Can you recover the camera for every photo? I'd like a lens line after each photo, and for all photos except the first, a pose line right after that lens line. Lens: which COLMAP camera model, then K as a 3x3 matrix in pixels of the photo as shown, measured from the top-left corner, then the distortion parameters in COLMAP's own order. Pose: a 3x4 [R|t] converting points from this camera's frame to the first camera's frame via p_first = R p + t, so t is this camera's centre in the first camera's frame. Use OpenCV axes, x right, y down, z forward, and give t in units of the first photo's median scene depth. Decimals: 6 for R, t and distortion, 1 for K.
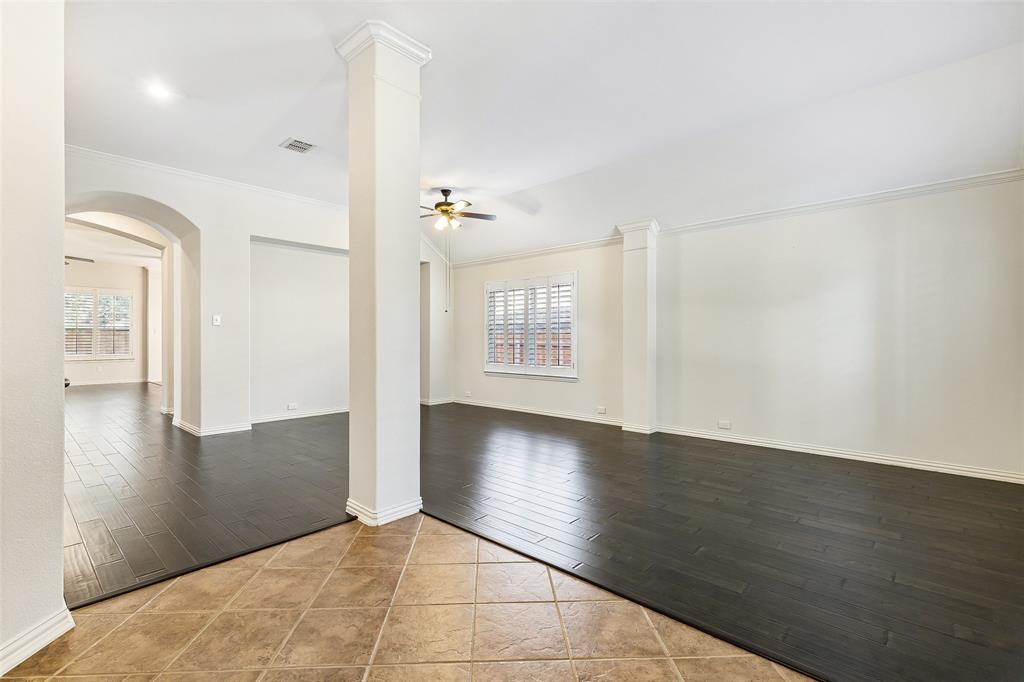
lens RADIAL K [[462.7, 0, 507.4], [0, 462.7, 338.2], [0, 0, 1]] dist [0.006747, -0.000400]
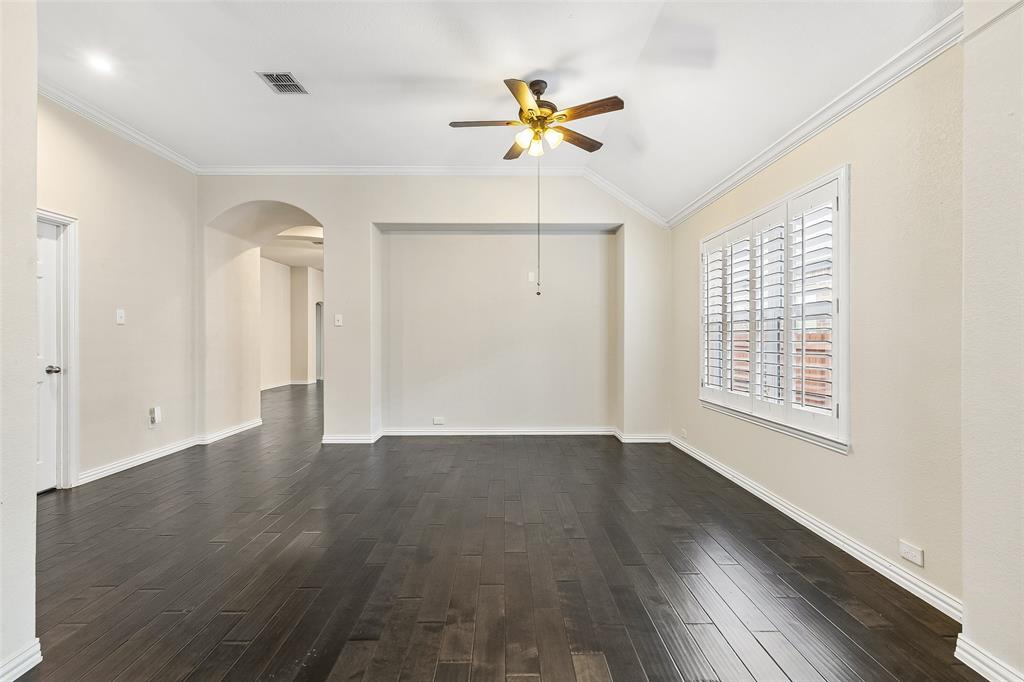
lens RADIAL K [[462.7, 0, 506.4], [0, 462.7, 337.7], [0, 0, 1]] dist [0.006747, -0.000400]
pose [[0.683342, -0.002433, -0.730094, 0.260130], [0.002058, 0.999997, -0.001407, -0.002650], [0.730096, -0.000541, 0.683345, 0.577205]]
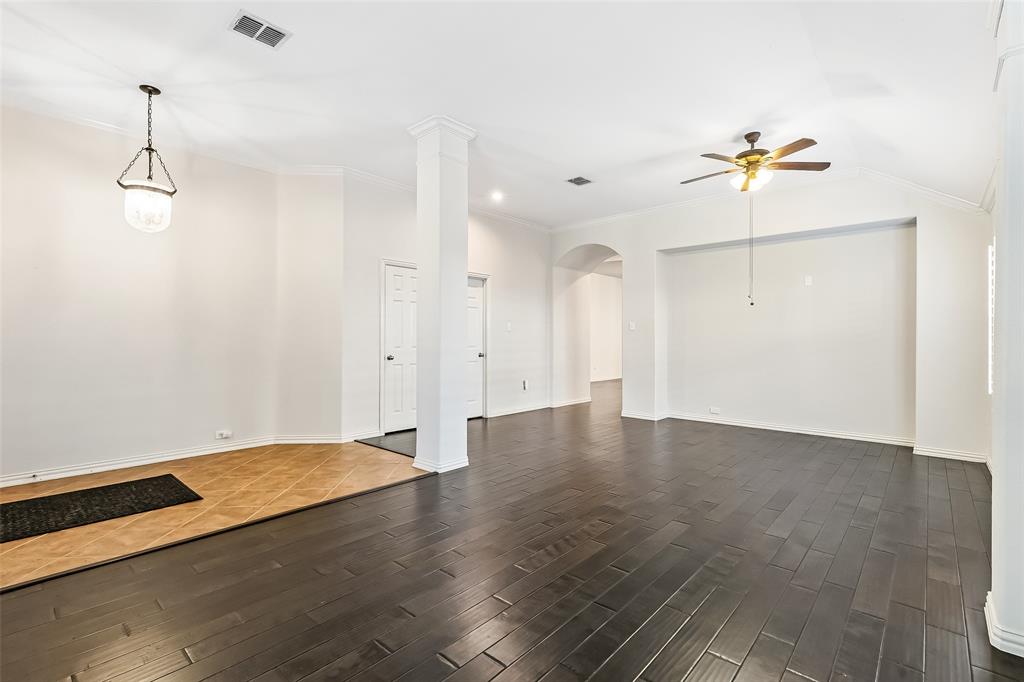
lens RADIAL K [[462.7, 0, 509.7], [0, 462.7, 343.3], [0, 0, 1]] dist [0.006747, -0.000400]
pose [[0.006042, 0.009321, -0.999938, 0.581213], [-0.002662, 0.999953, 0.009305, -0.004087], [0.999978, 0.002606, 0.006066, 0.624748]]
